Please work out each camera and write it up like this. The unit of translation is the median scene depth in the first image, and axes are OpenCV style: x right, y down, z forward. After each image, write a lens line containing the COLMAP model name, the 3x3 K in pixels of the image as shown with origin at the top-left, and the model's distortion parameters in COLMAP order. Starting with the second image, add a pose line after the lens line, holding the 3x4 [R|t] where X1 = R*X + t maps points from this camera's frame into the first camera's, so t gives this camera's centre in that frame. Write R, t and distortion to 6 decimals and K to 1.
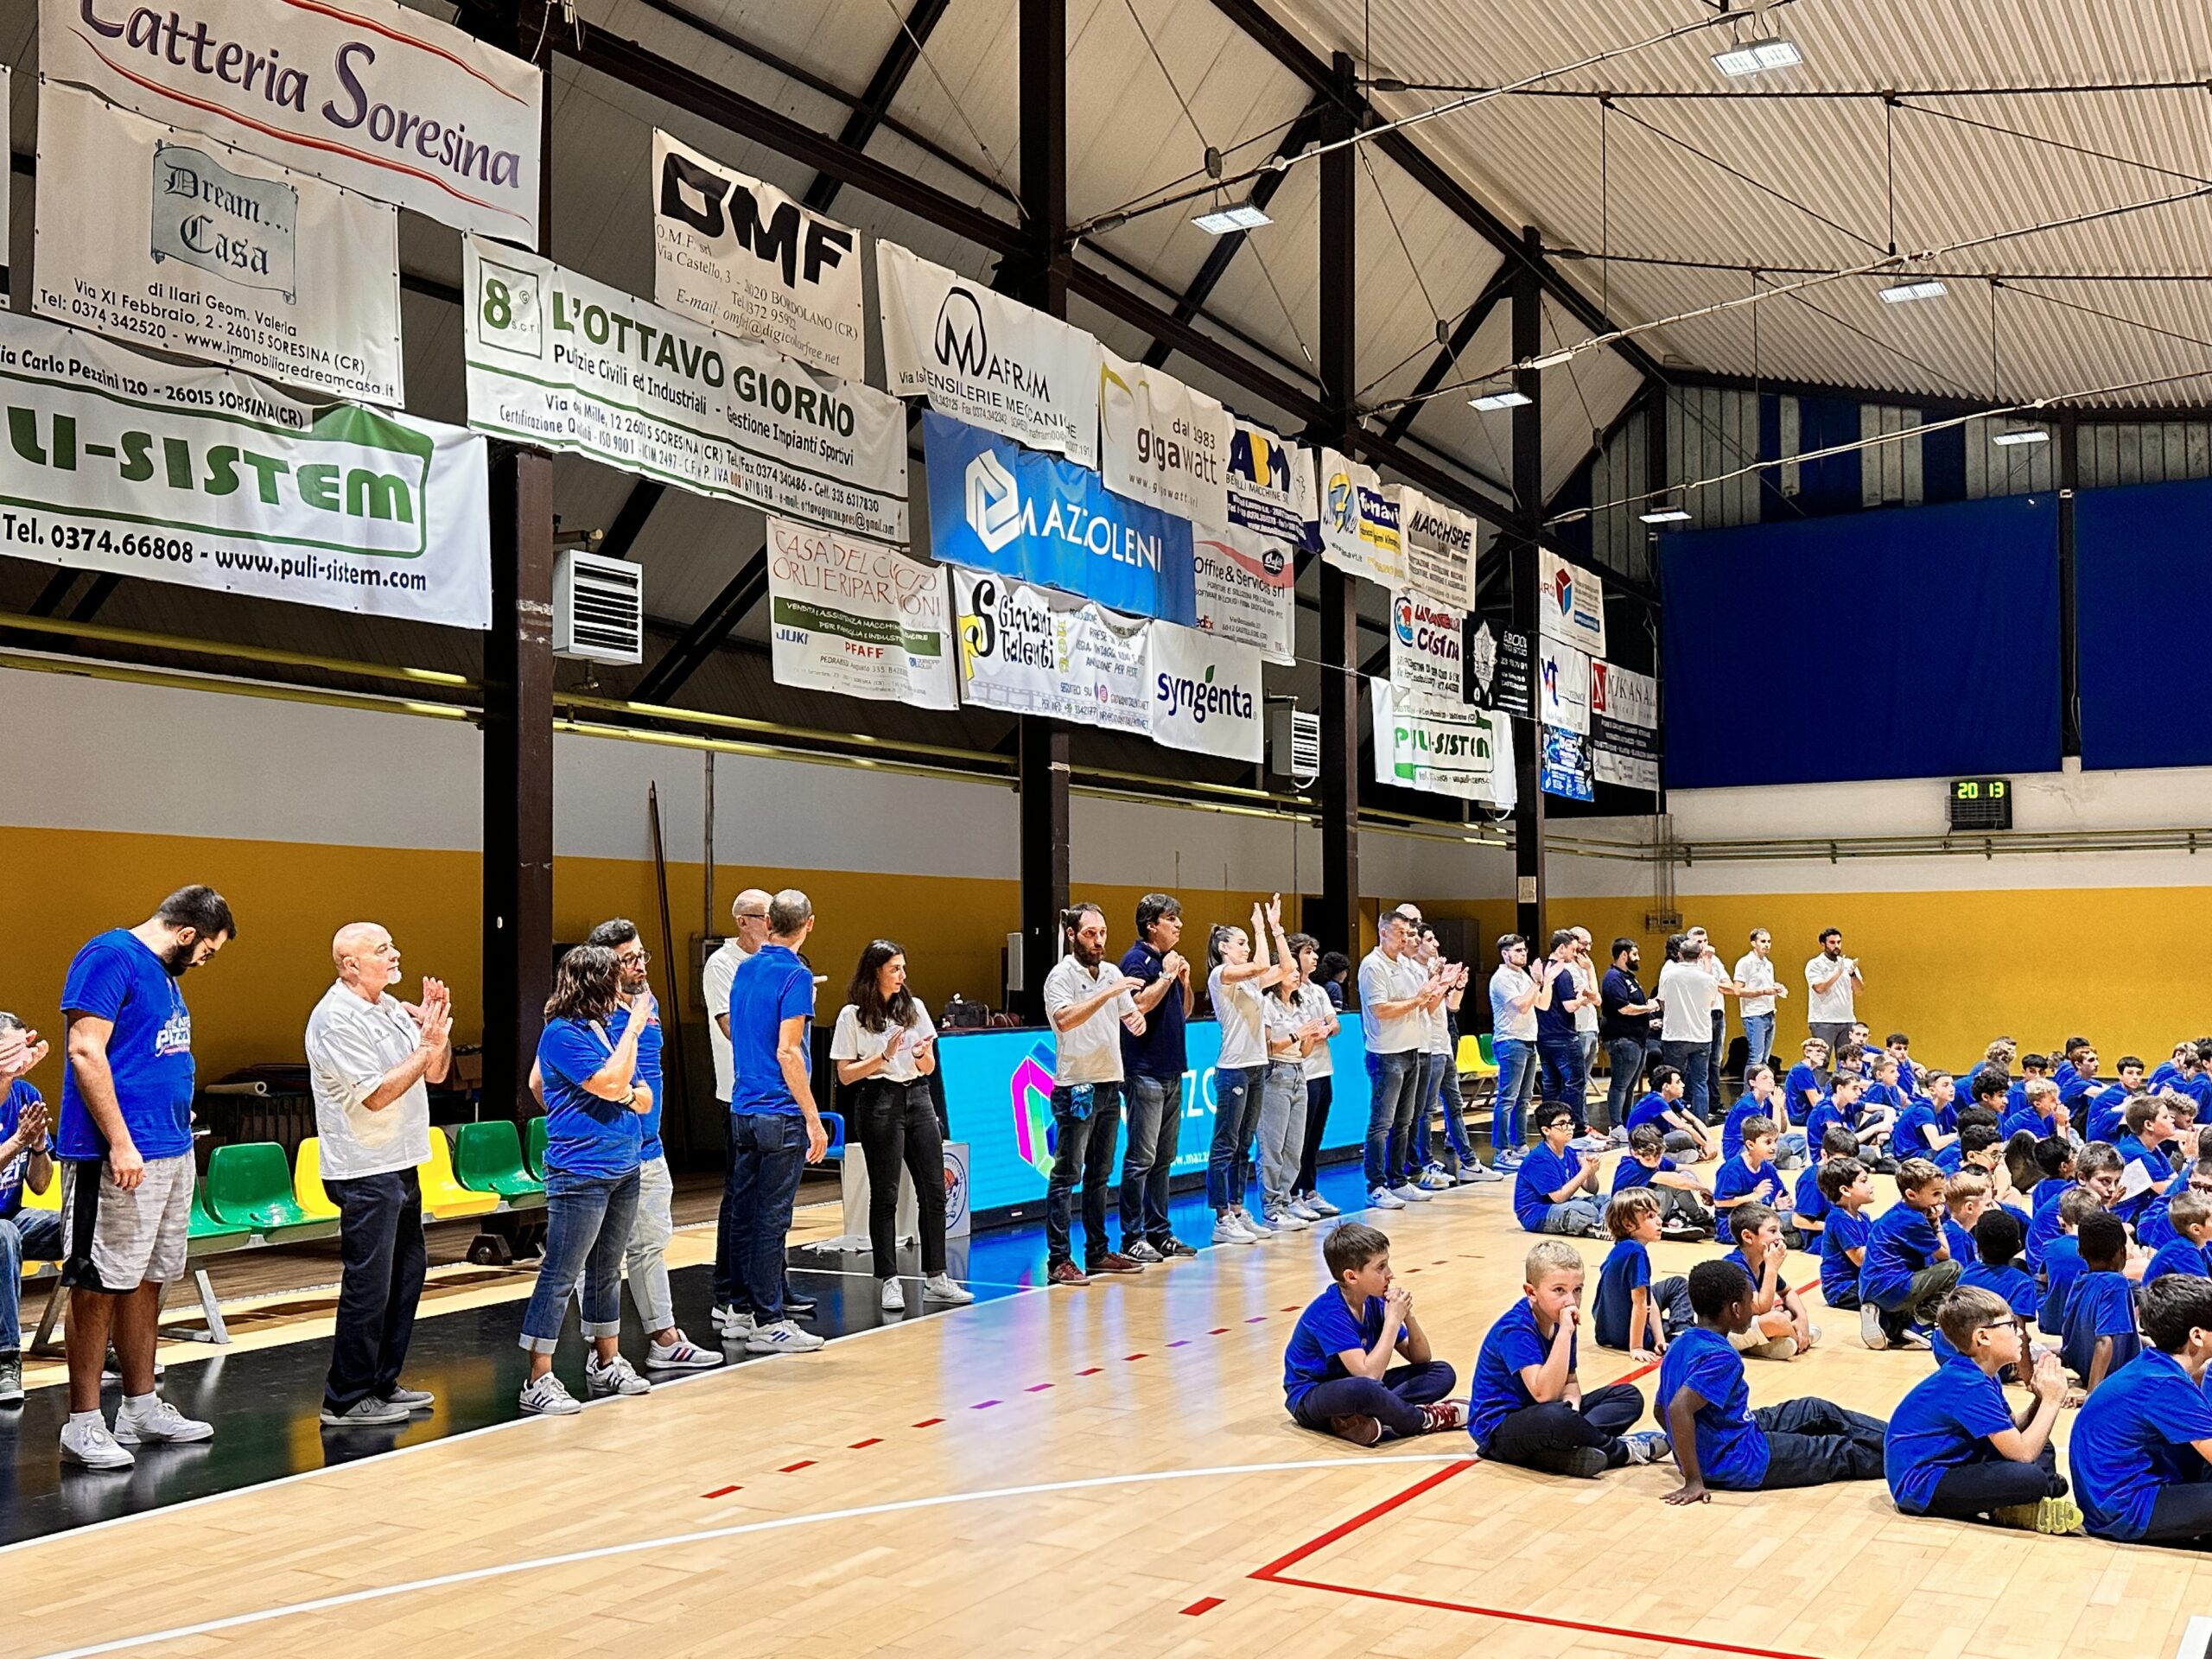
lens RADIAL K [[2270.4, 0, 1109.0], [0, 2270.4, 855.9], [0, 0, 1]] dist [0.077852, 0.000000]
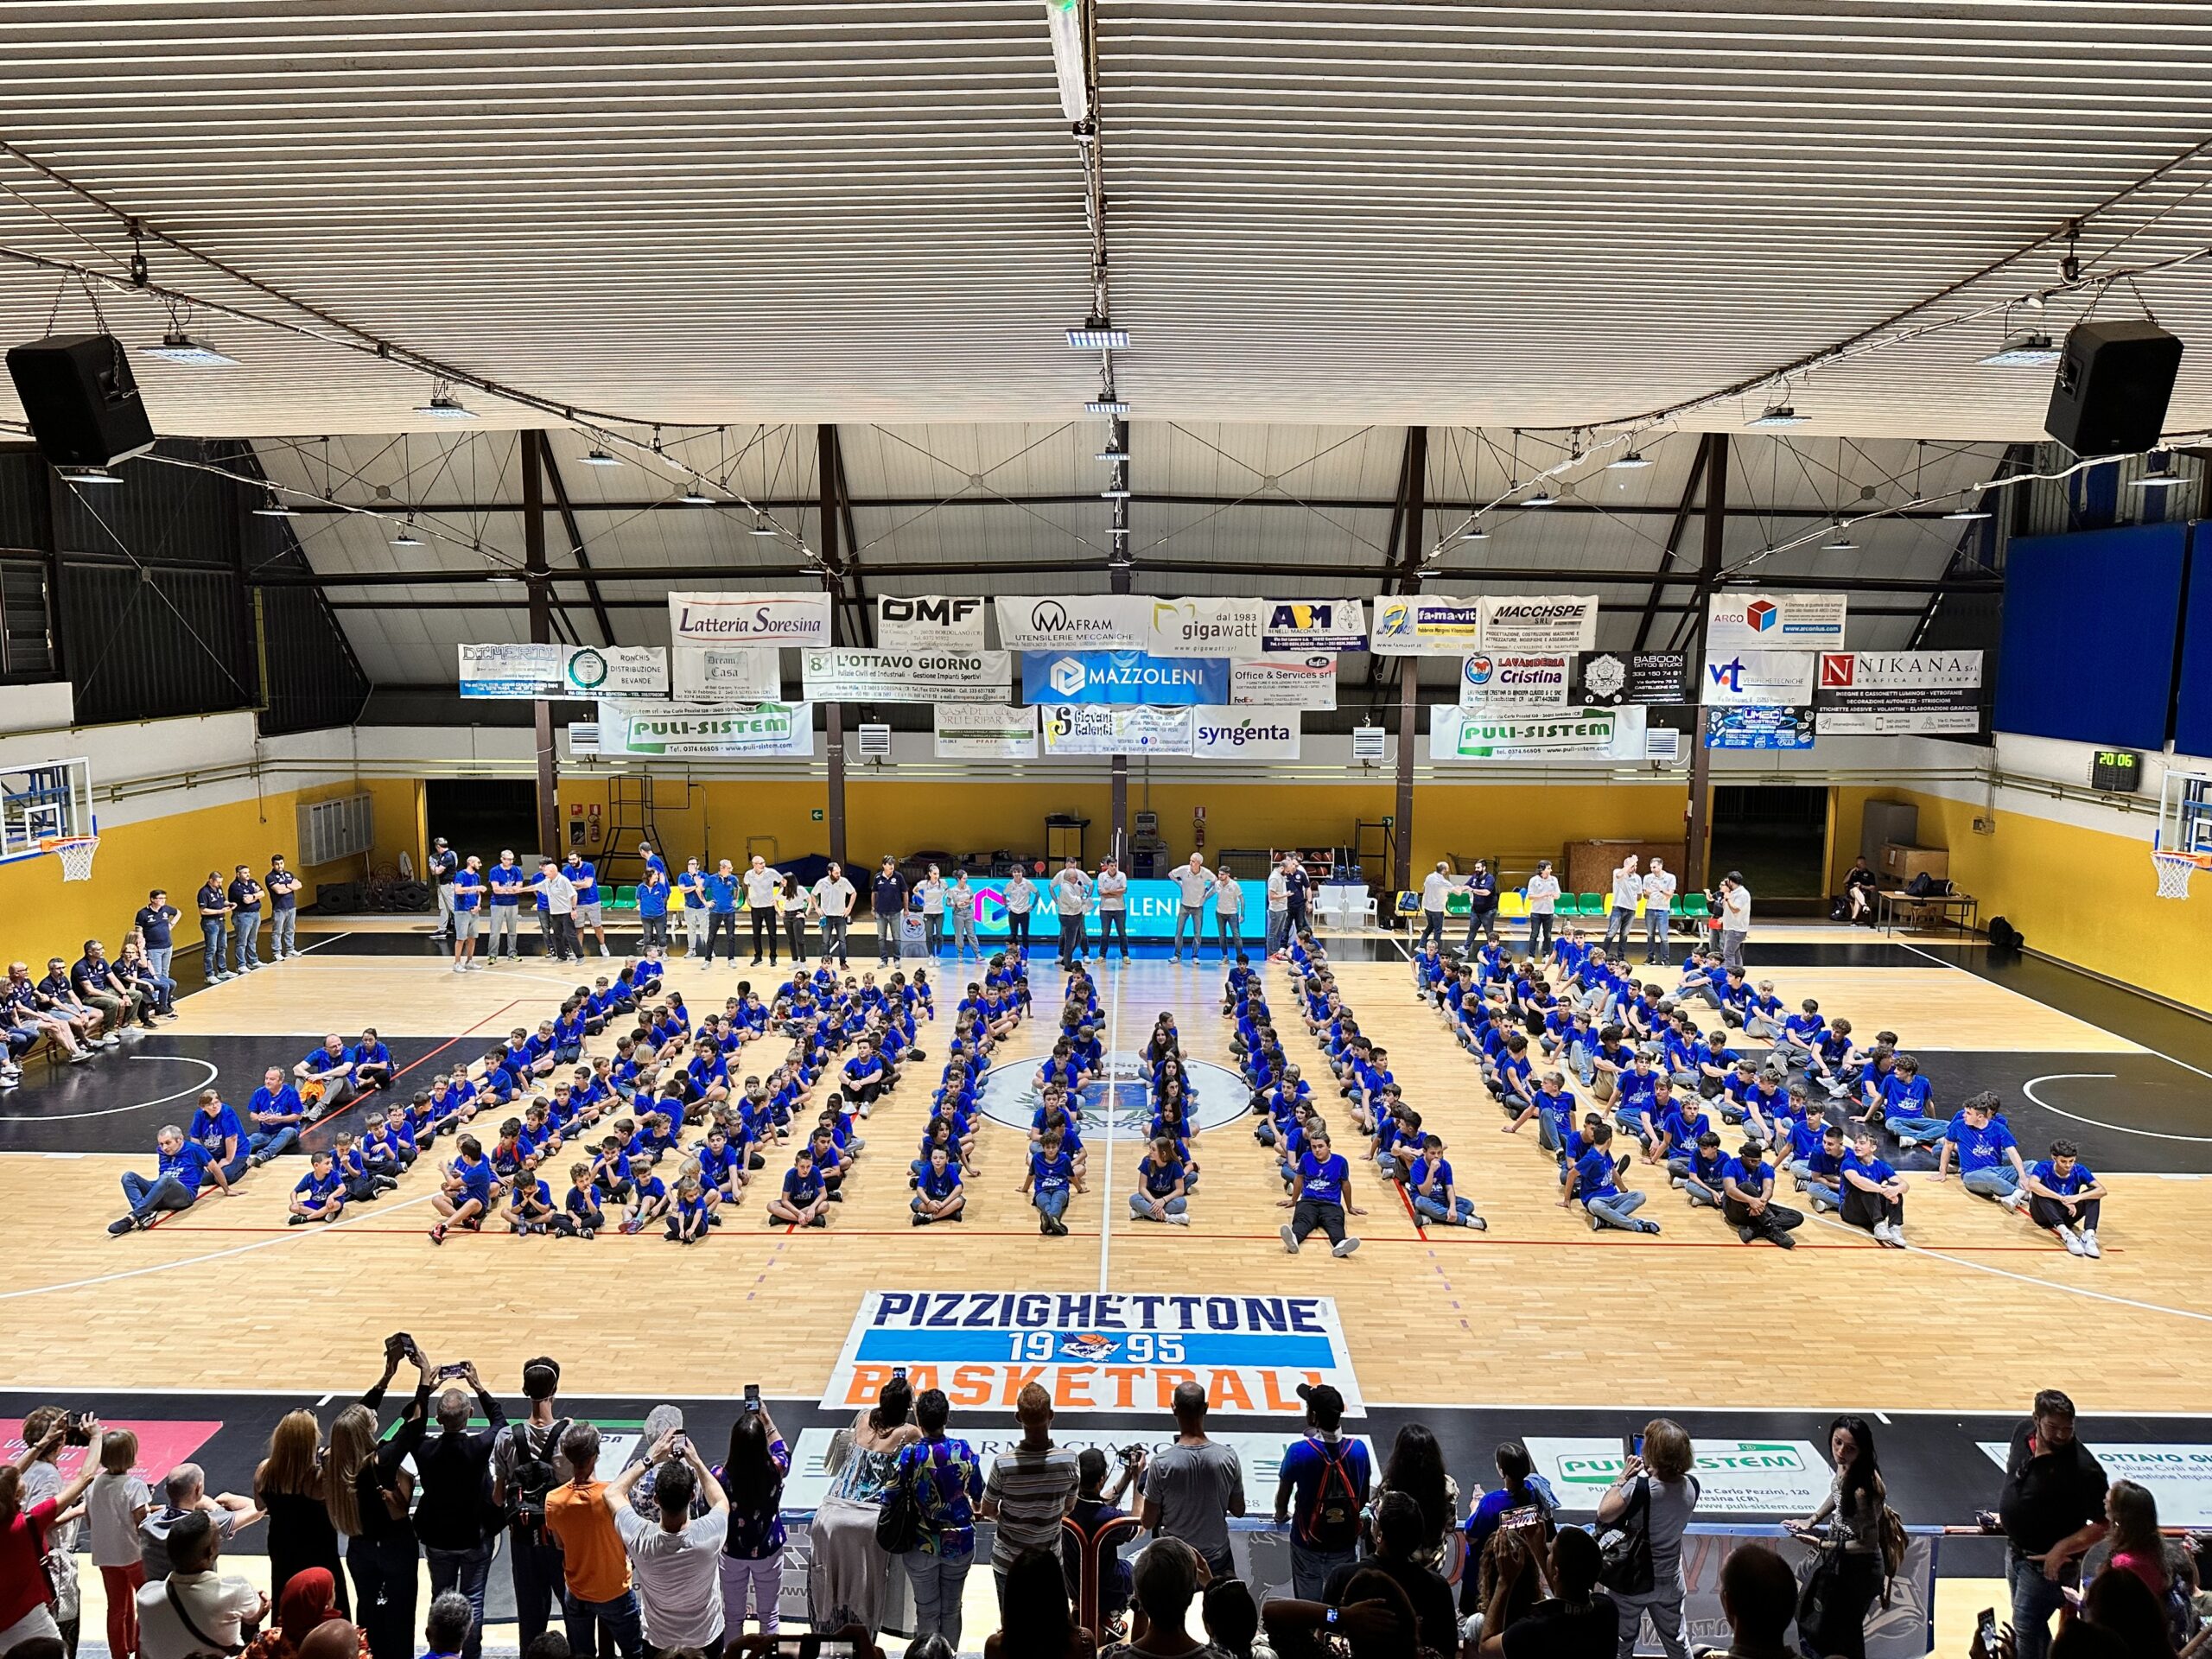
lens RADIAL K [[1550.1, 0, 1097.0], [0, 1550.1, 838.5], [0, 0, 1]] dist [0.094358, -0.112587]
pose [[0.466561, 0.129438, -0.874967, 1.380633], [0.034527, 0.985815, 0.164247, -0.231869], [0.883815, -0.106841, 0.455474, 0.154922]]
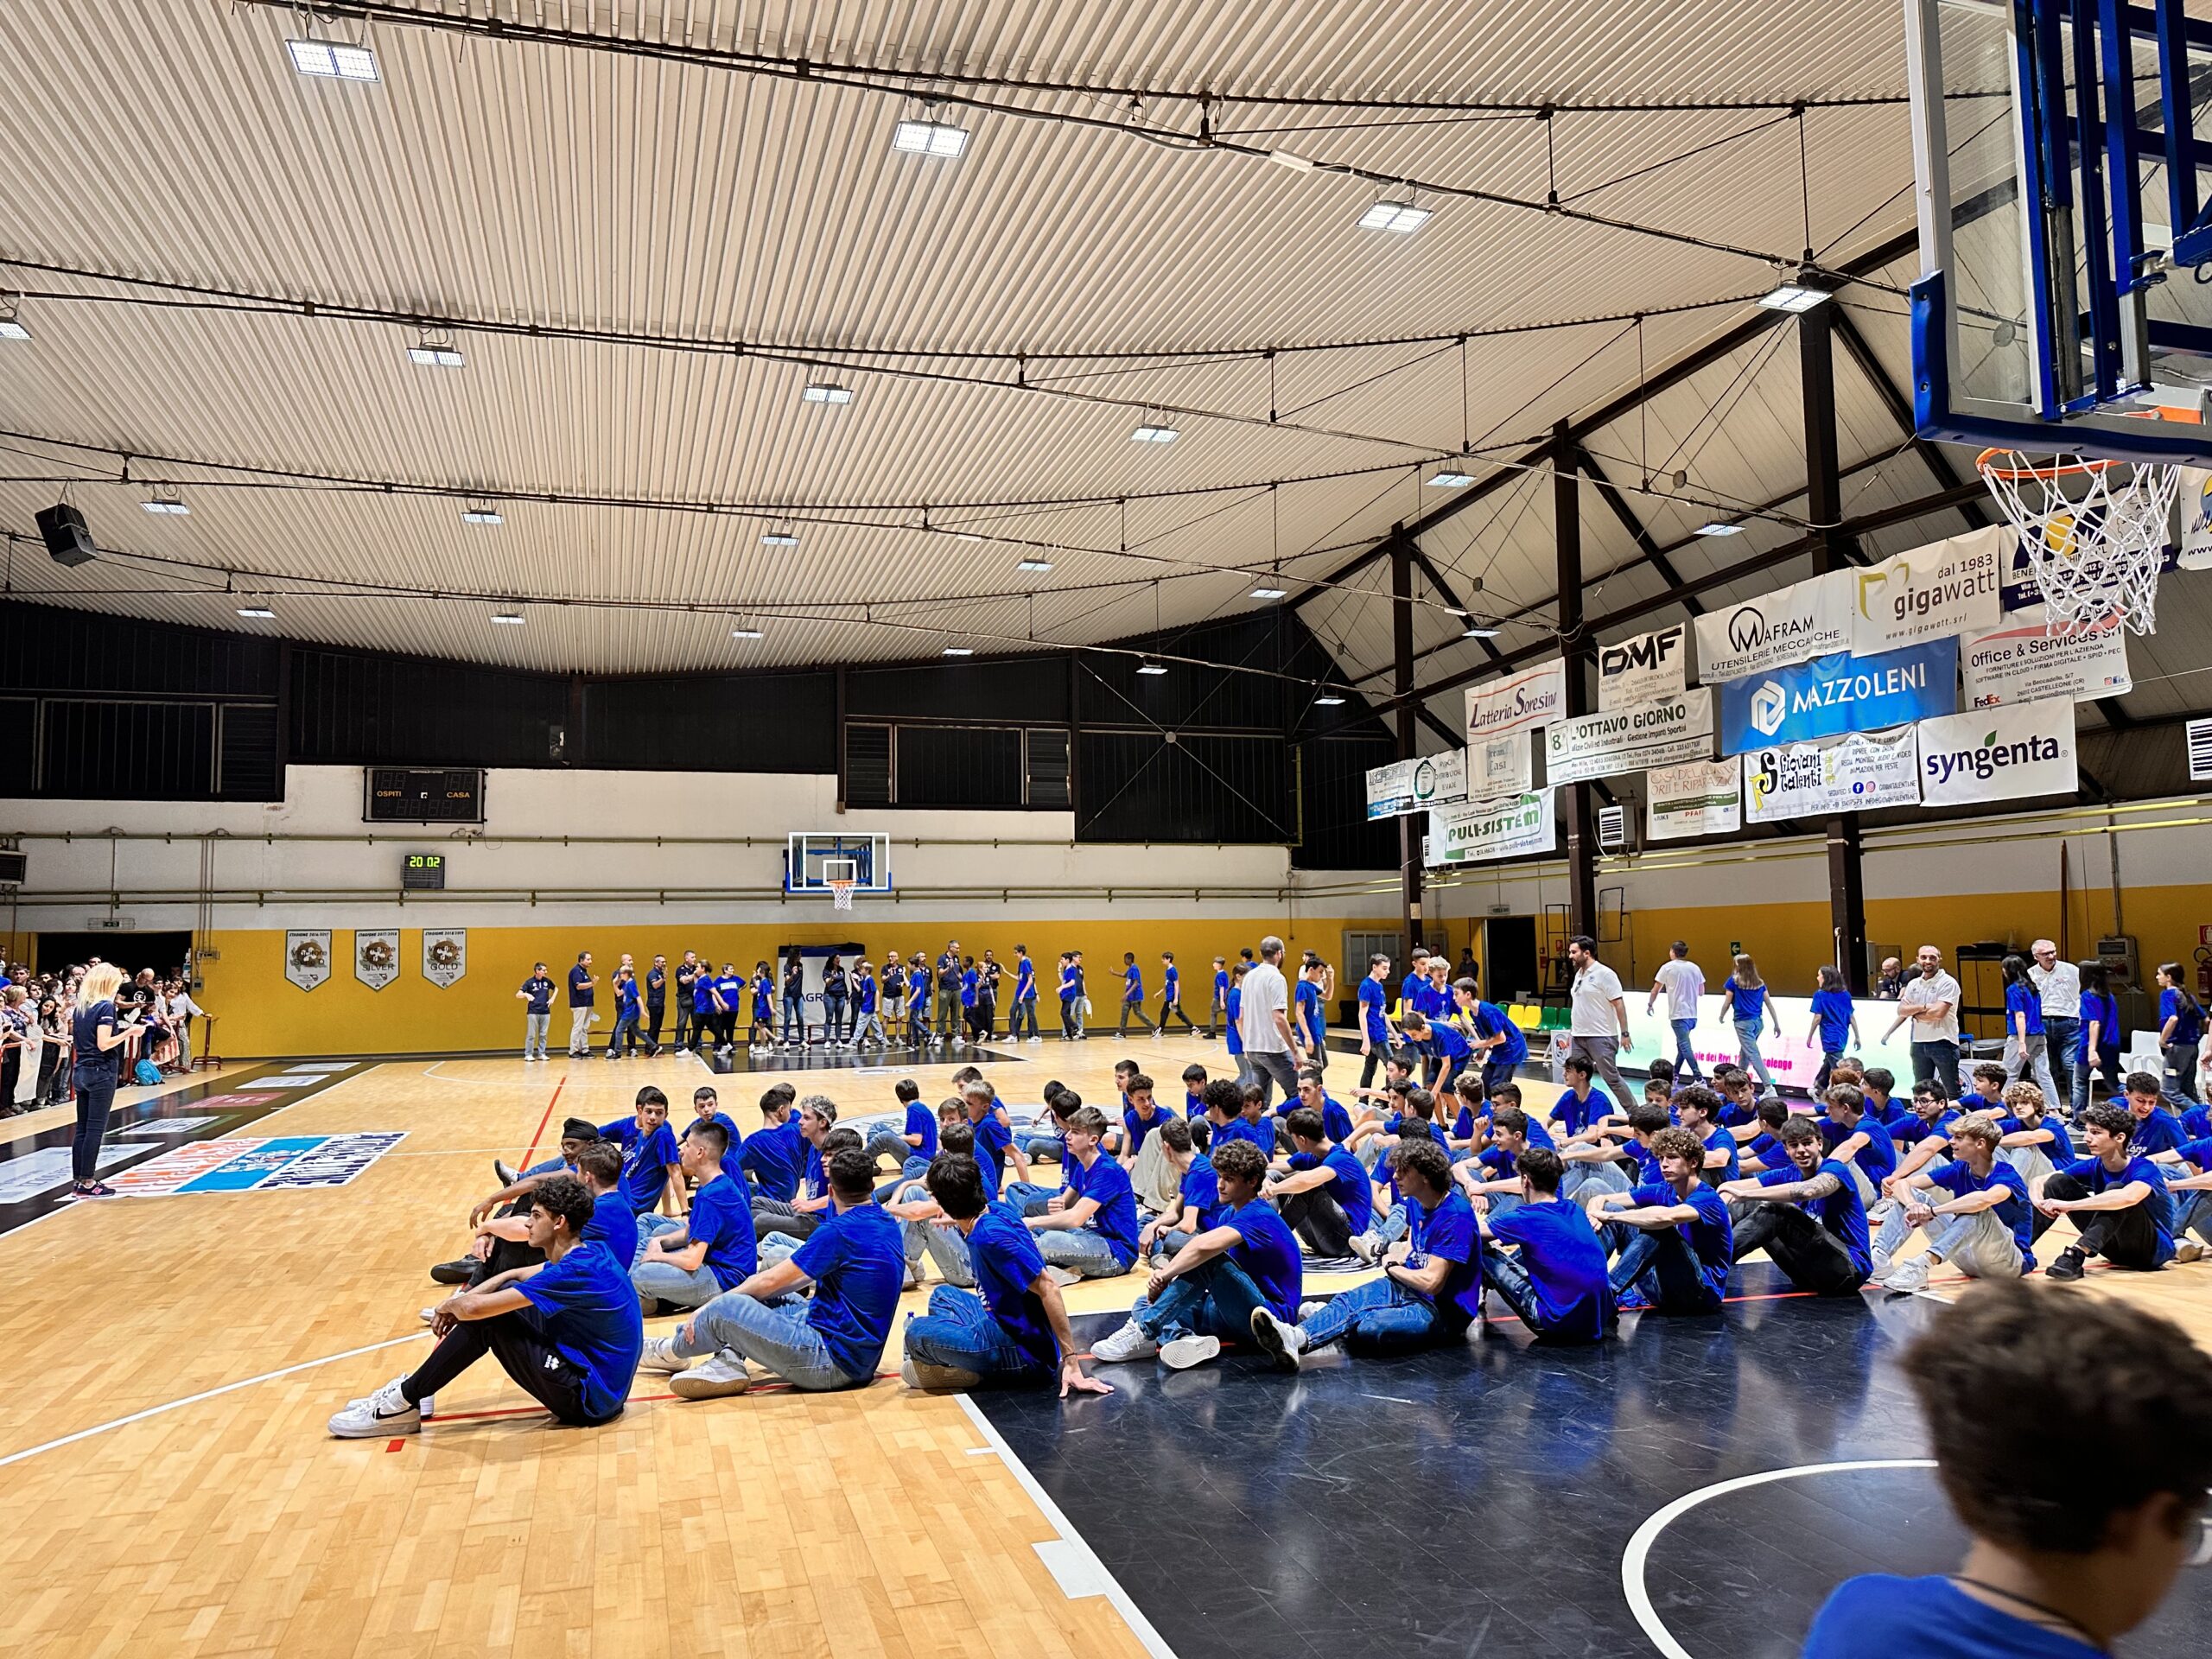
lens RADIAL K [[1550.1, 0, 1103.3], [0, 1550.1, 831.4], [0, 0, 1]] dist [0.094358, -0.112587]
pose [[-0.686264, -0.038386, -0.726339, 1.083313], [0.052846, 0.993336, -0.102428, 0.040023], [0.725430, -0.108677, -0.679662, 1.275069]]
